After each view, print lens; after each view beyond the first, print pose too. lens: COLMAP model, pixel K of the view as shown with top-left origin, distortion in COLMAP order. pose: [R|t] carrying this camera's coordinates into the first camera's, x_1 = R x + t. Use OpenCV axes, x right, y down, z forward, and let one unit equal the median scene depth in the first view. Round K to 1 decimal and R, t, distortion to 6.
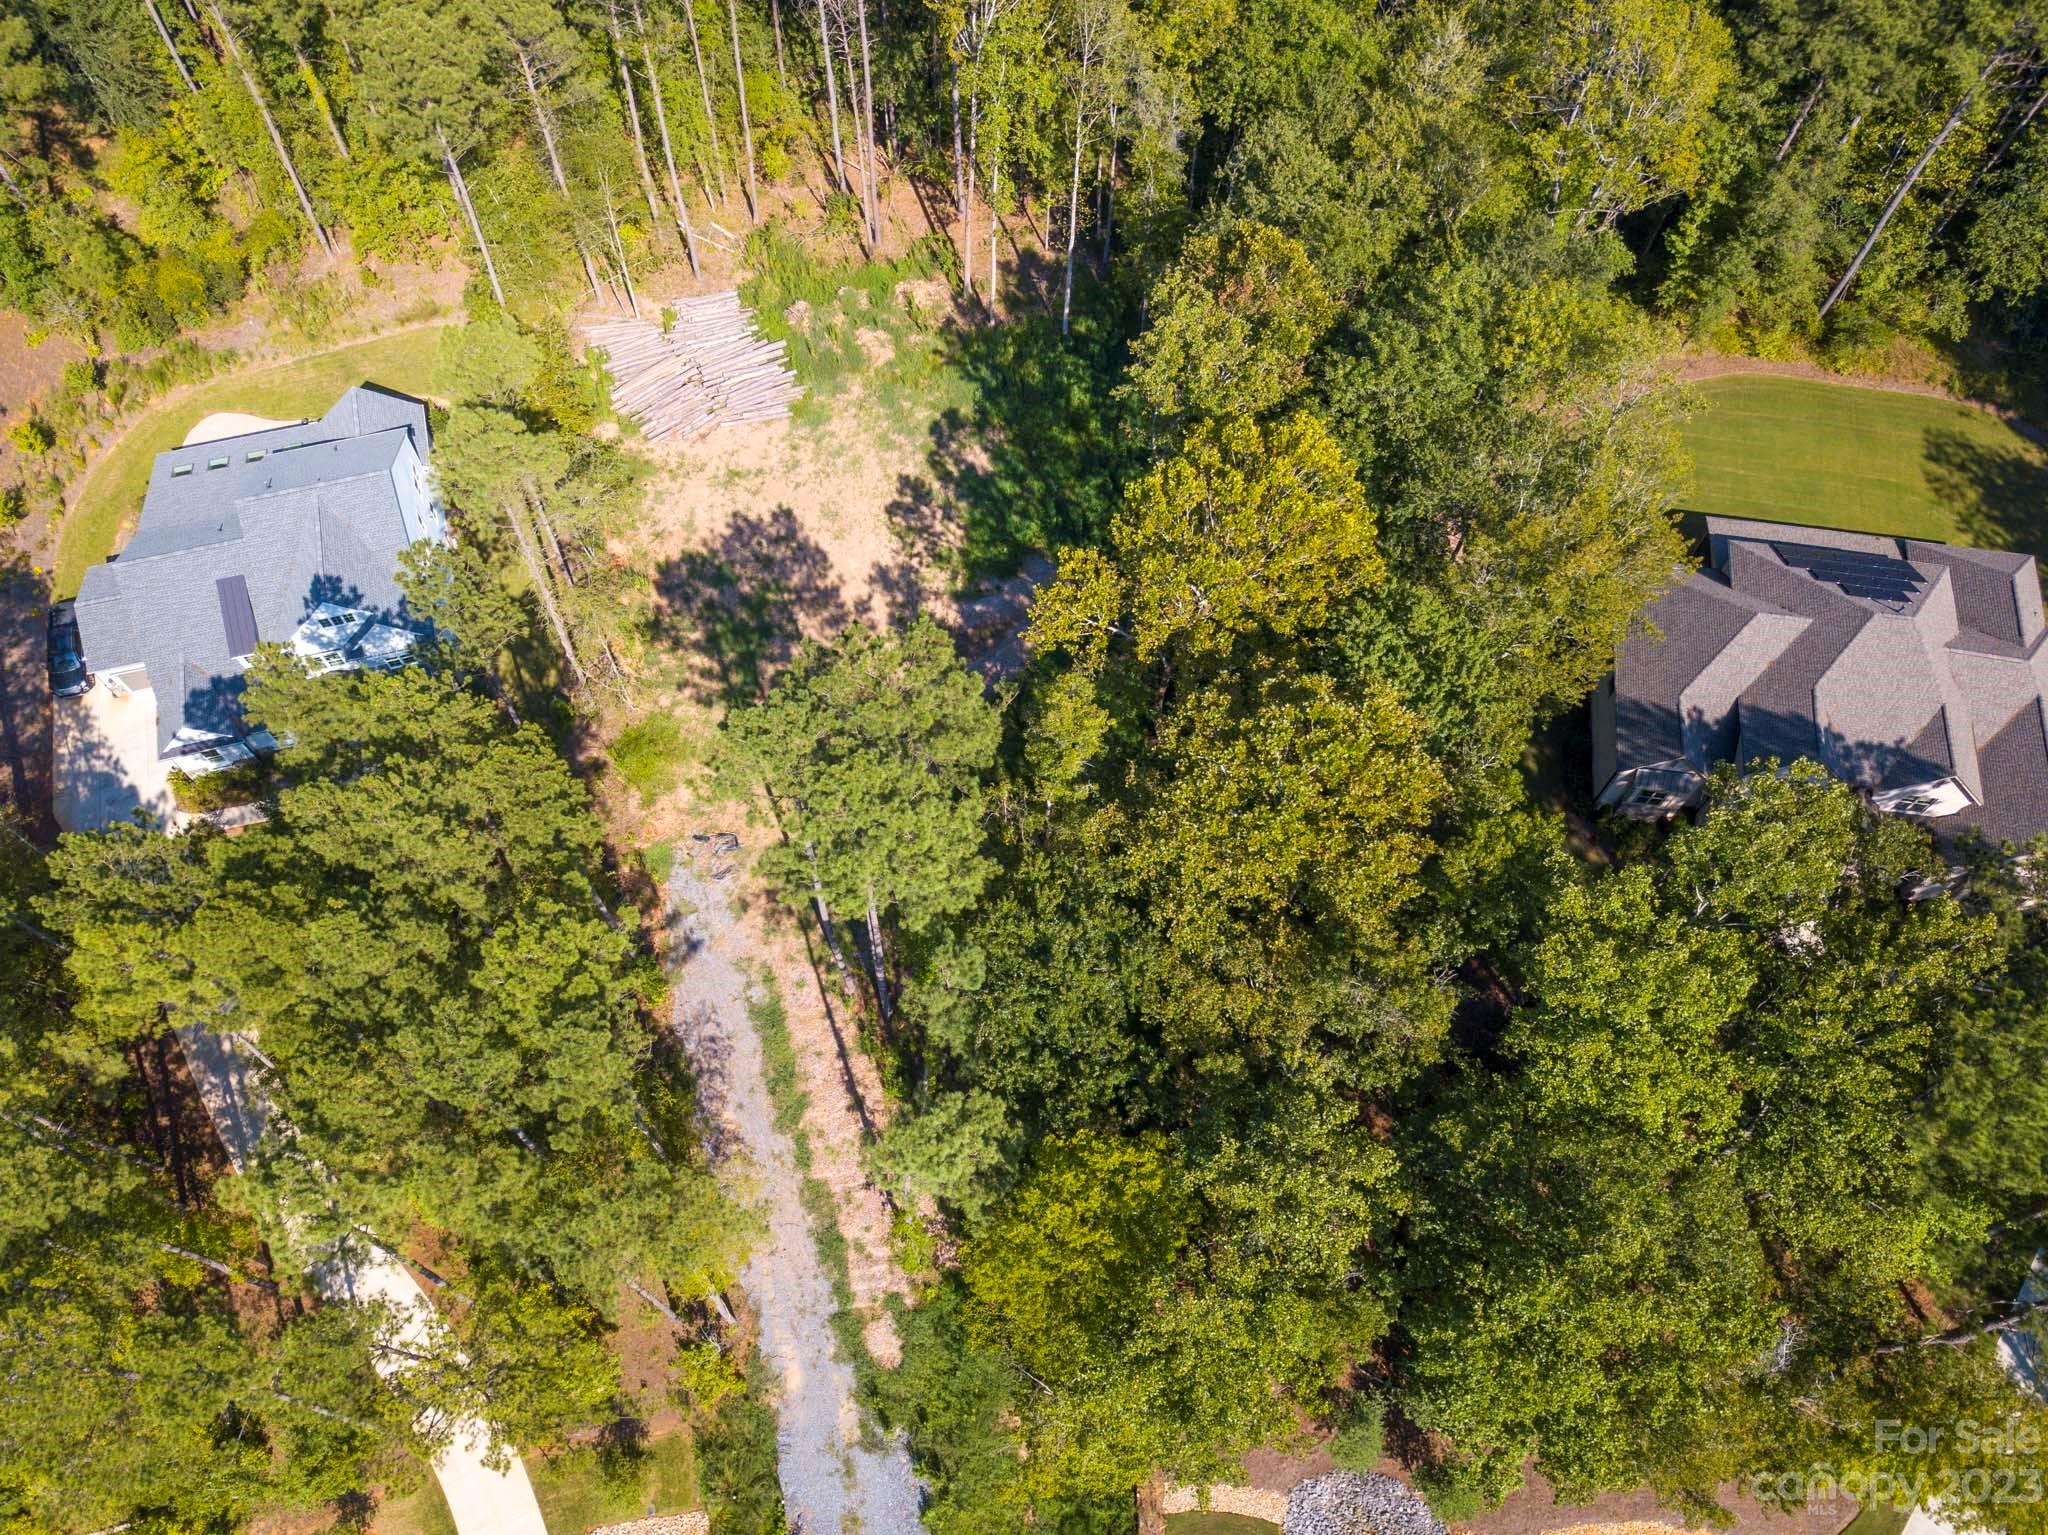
lens RADIAL K [[1590.5, 0, 1014.8], [0, 1590.5, 781.4], [0, 0, 1]] dist [0.023107, -0.030310]
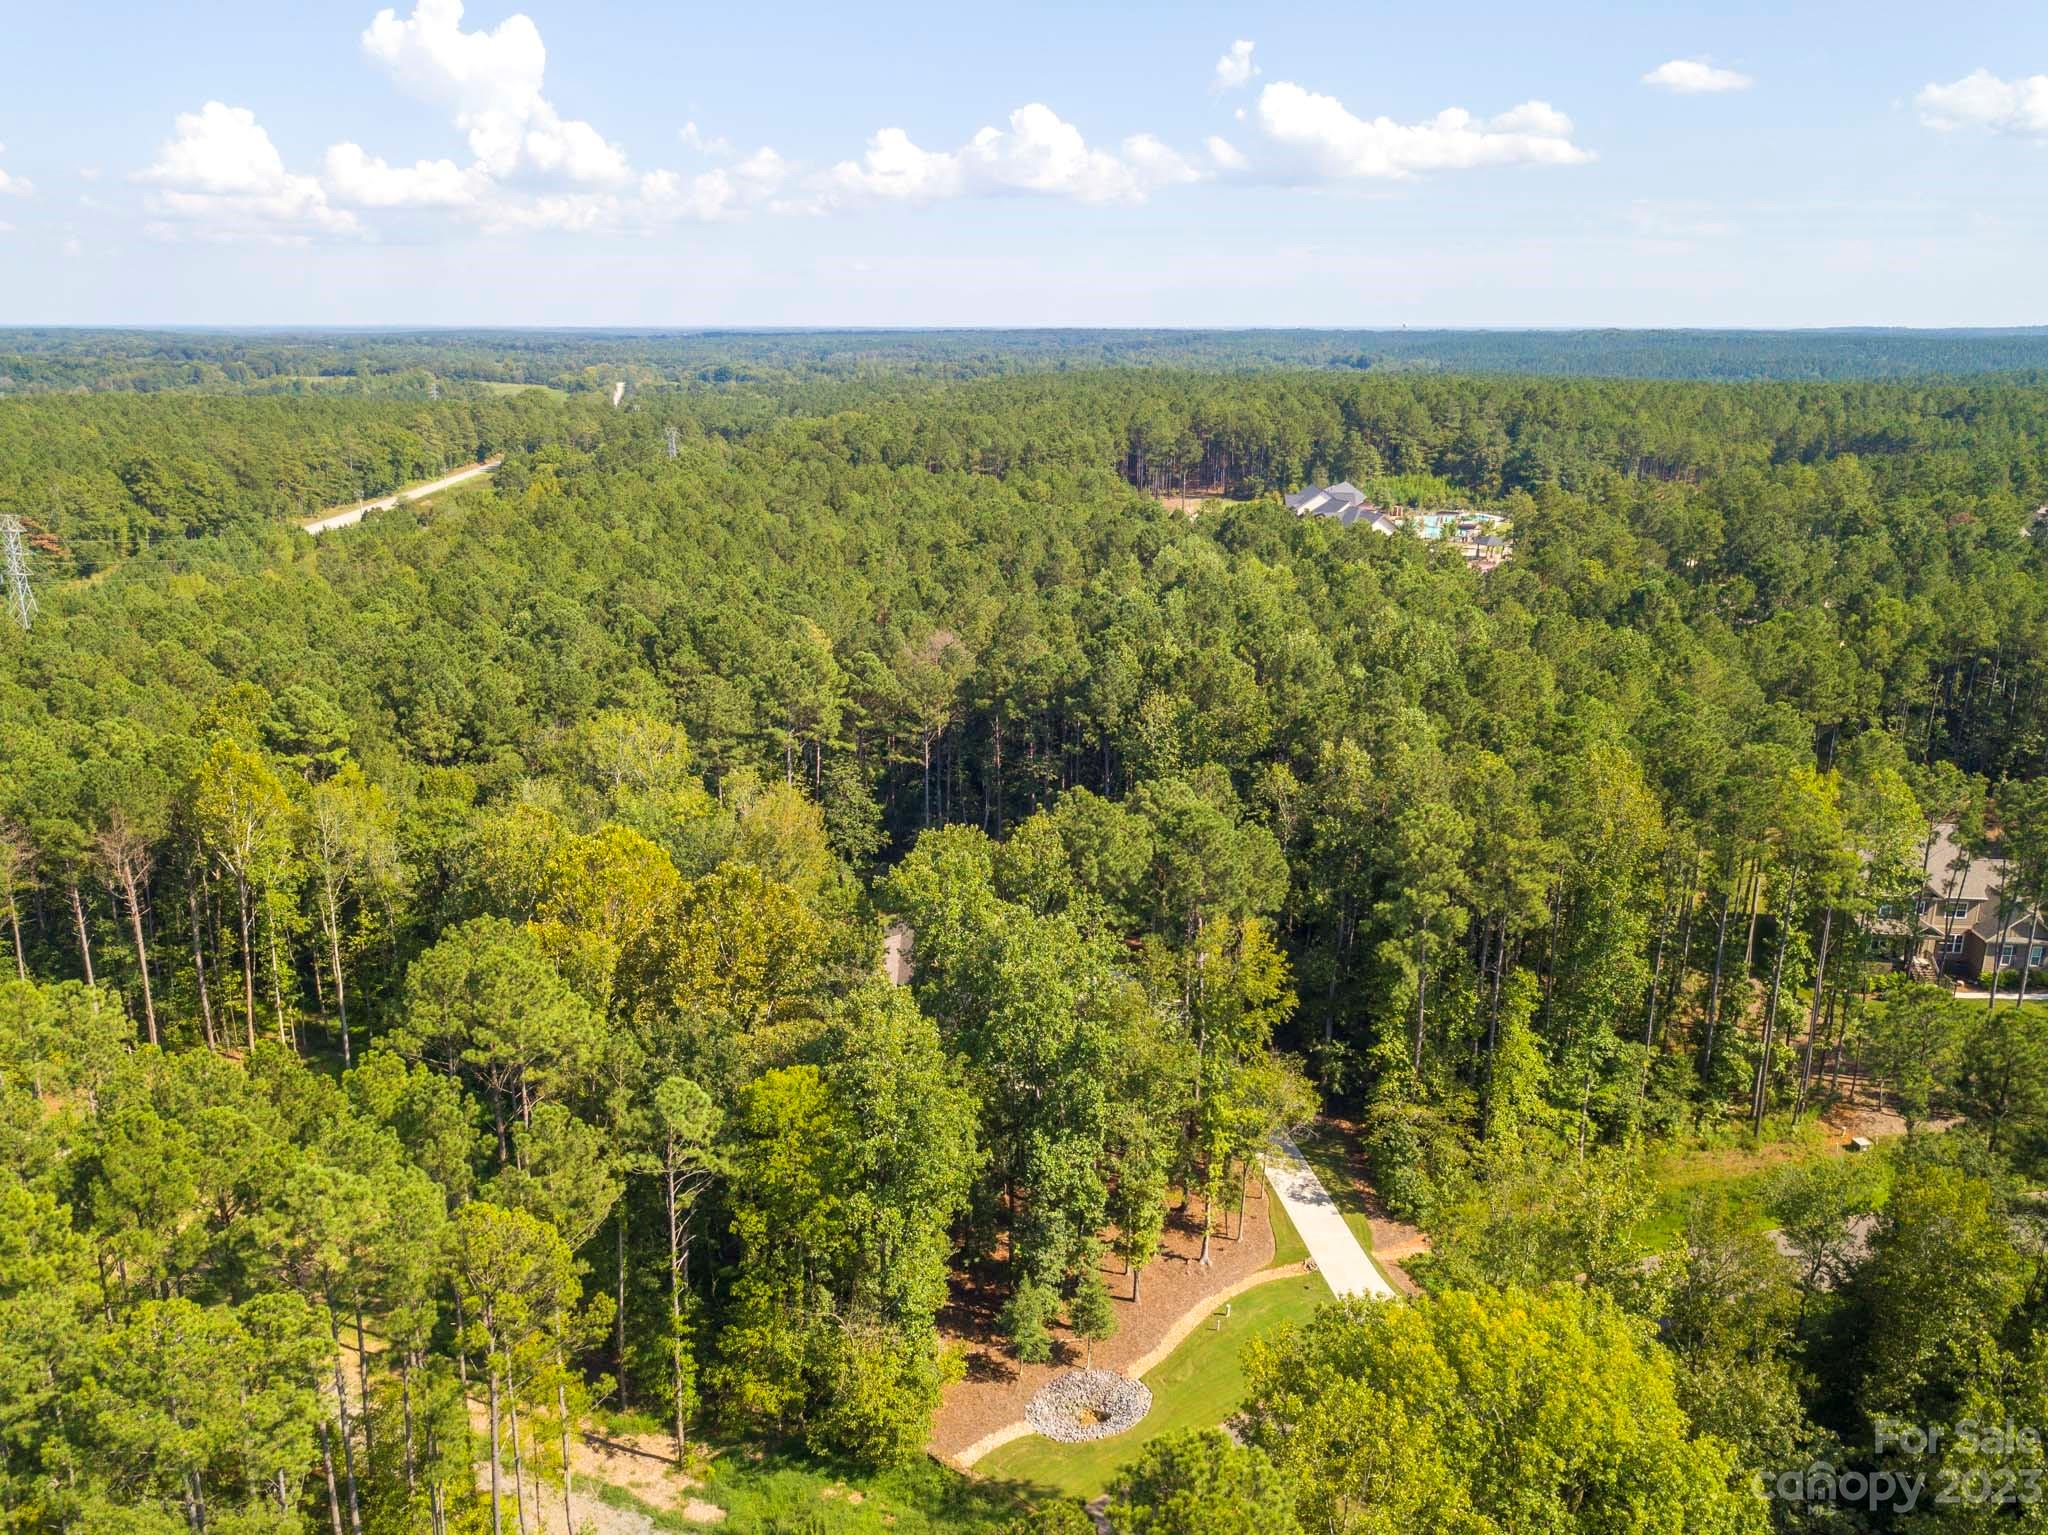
lens RADIAL K [[1590.5, 0, 1012.0], [0, 1590.5, 754.5], [0, 0, 1]] dist [0.023107, -0.030310]
pose [[0.673065, -0.193932, 0.713704, -0.524443], [0.659212, 0.594804, -0.460052, 0.568526], [-0.335295, 0.780127, 0.528184, -0.085177]]
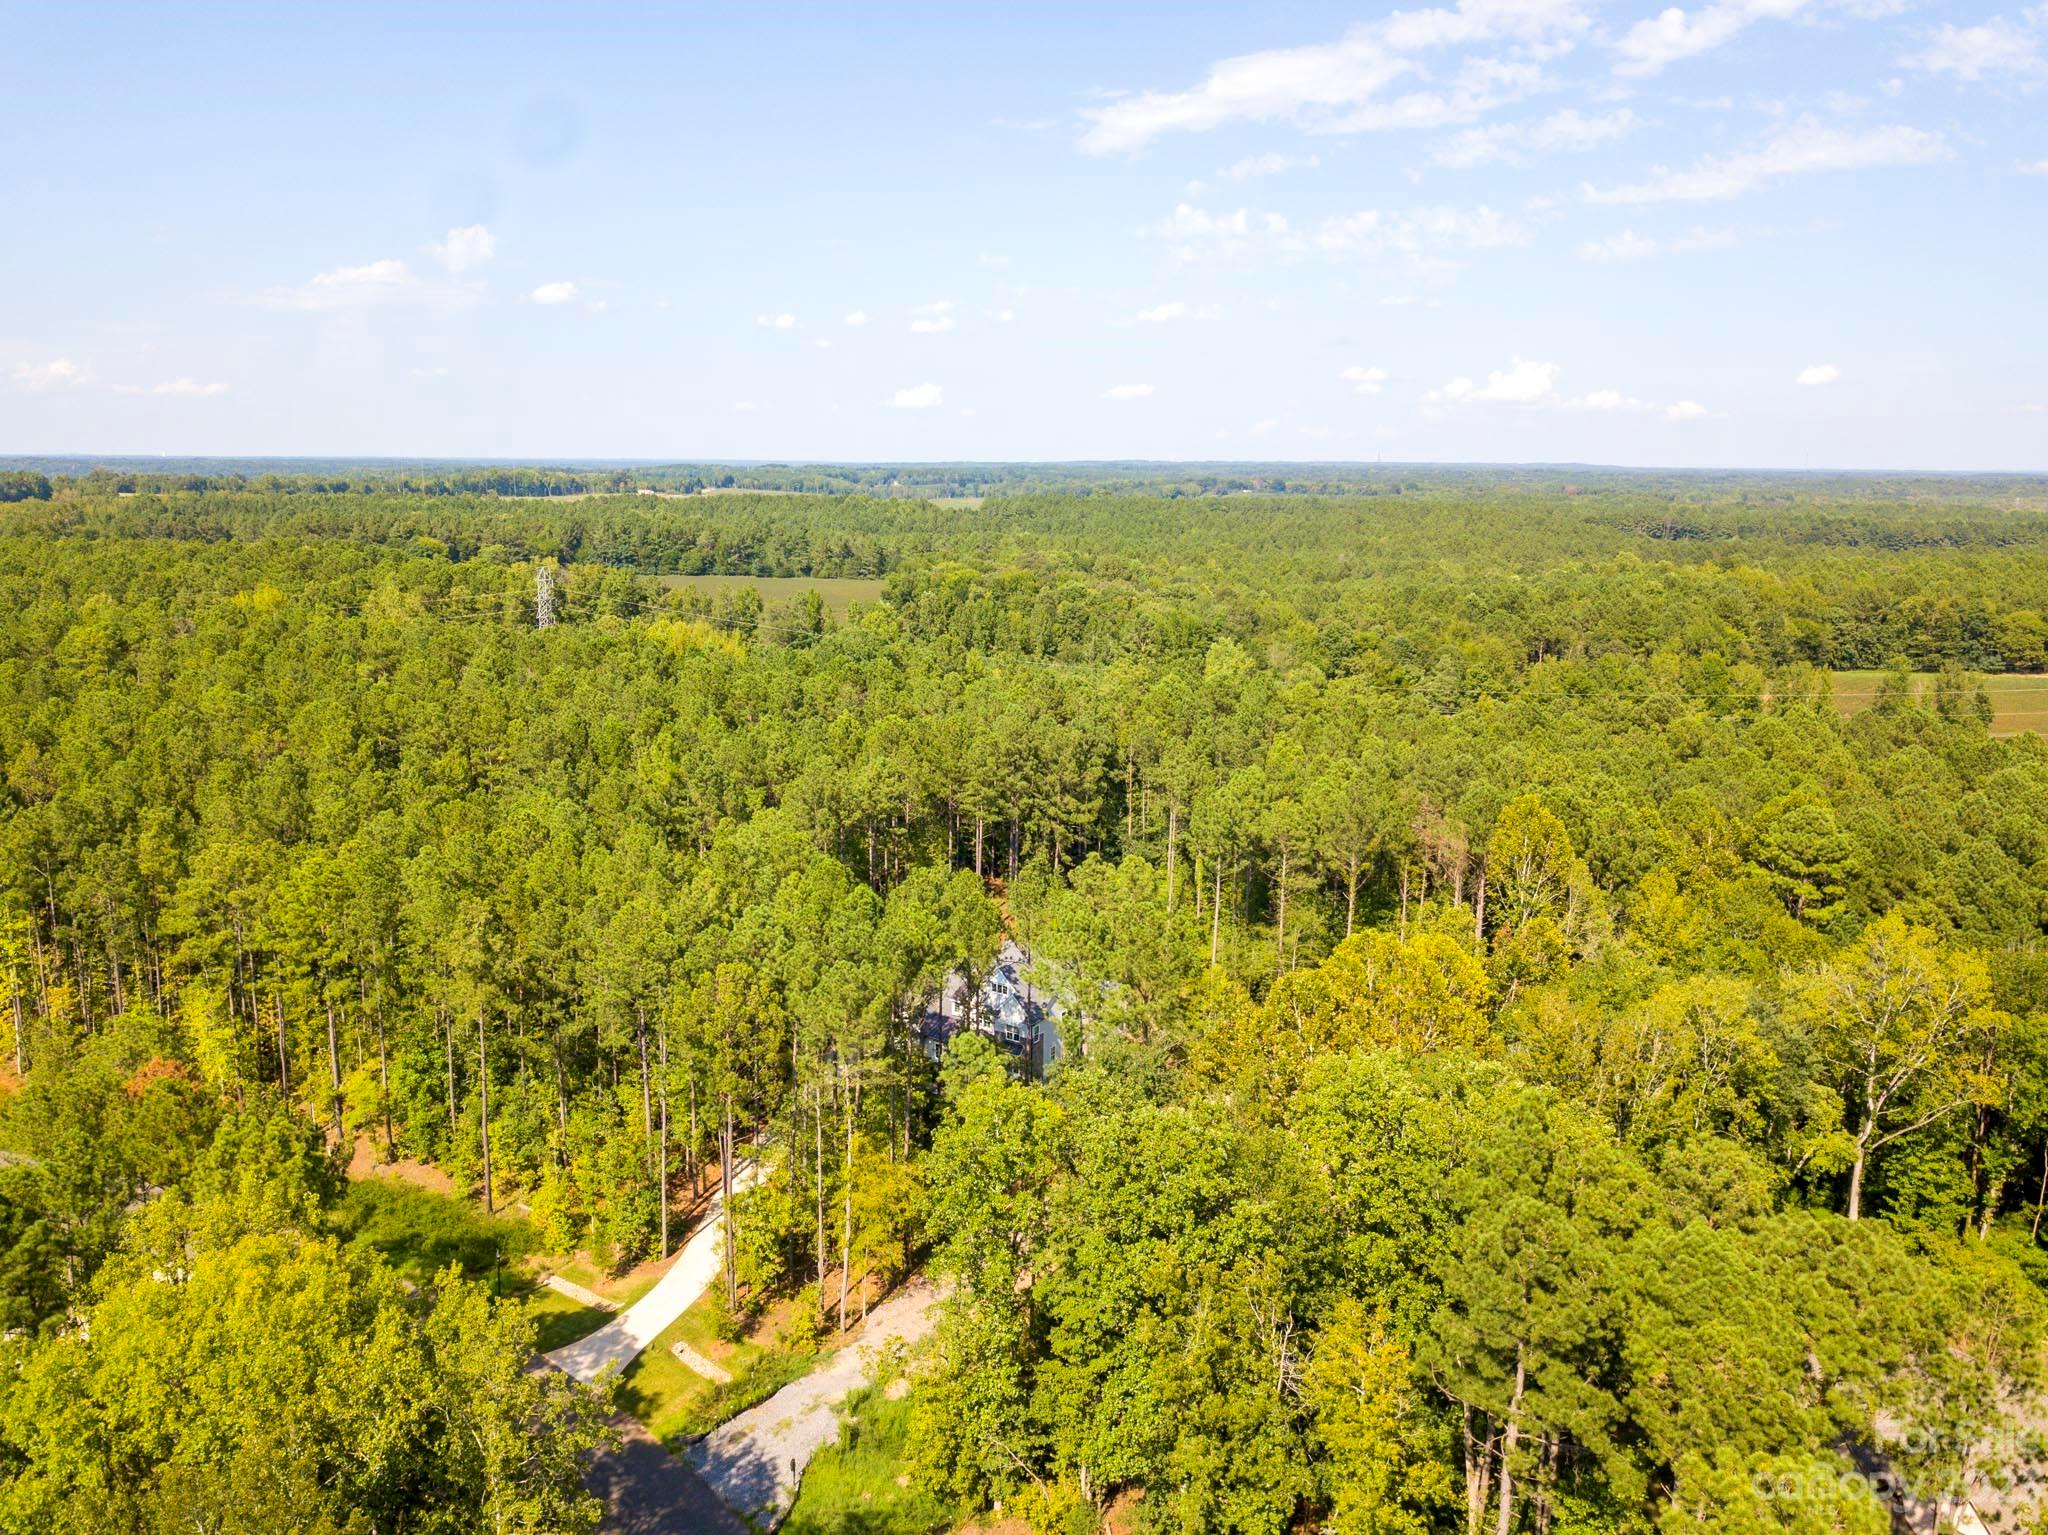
lens RADIAL K [[1590.5, 0, 995.0], [0, 1590.5, 784.9], [0, 0, 1]] dist [0.023107, -0.030310]
pose [[0.655228, 0.154936, -0.739372, 0.718591], [-0.677545, 0.553364, -0.484479, 0.538503], [0.334079, 0.818402, 0.467556, -0.013717]]
